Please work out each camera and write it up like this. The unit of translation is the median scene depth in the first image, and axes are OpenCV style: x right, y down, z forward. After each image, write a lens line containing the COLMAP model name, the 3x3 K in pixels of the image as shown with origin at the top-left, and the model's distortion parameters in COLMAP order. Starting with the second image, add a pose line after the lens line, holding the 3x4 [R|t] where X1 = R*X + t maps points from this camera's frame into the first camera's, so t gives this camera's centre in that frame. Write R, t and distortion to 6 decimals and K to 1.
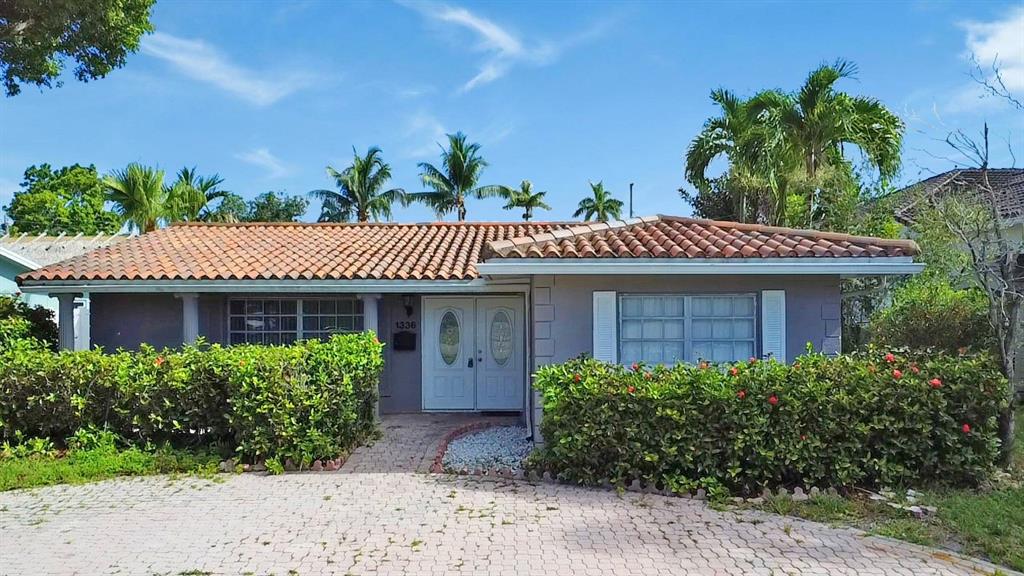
lens RADIAL K [[737.6, 0, 511.3], [0, 737.6, 287.2], [0, 0, 1]] dist [-0.029273, -0.009678]
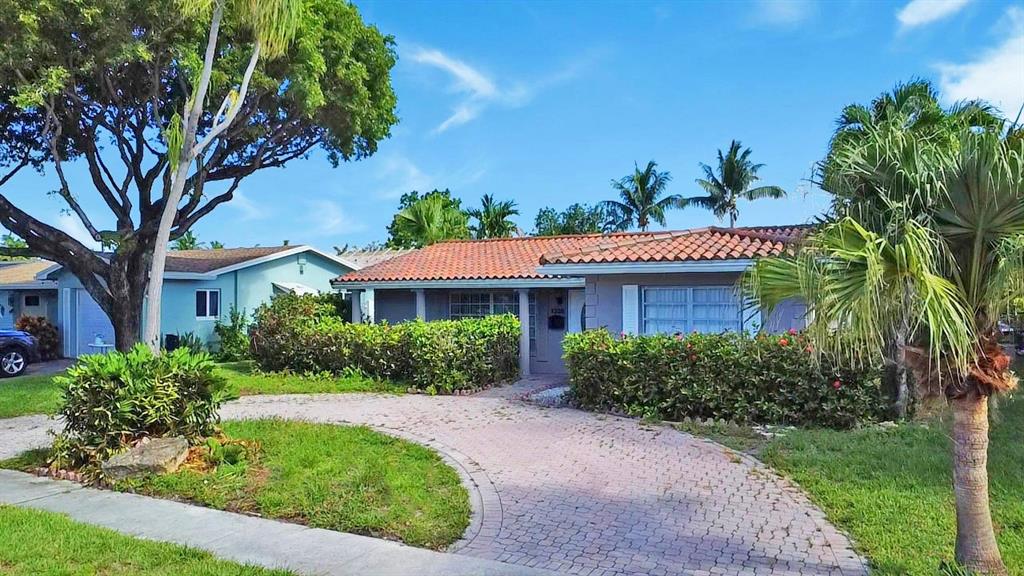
lens RADIAL K [[737.6, 0, 512.9], [0, 737.6, 282.3], [0, 0, 1]] dist [-0.029273, -0.009678]
pose [[0.888452, -0.010924, -0.458839, 0.491084], [0.008551, 0.999937, -0.007250, 0.007475], [0.458889, 0.002518, 0.888490, -0.328899]]
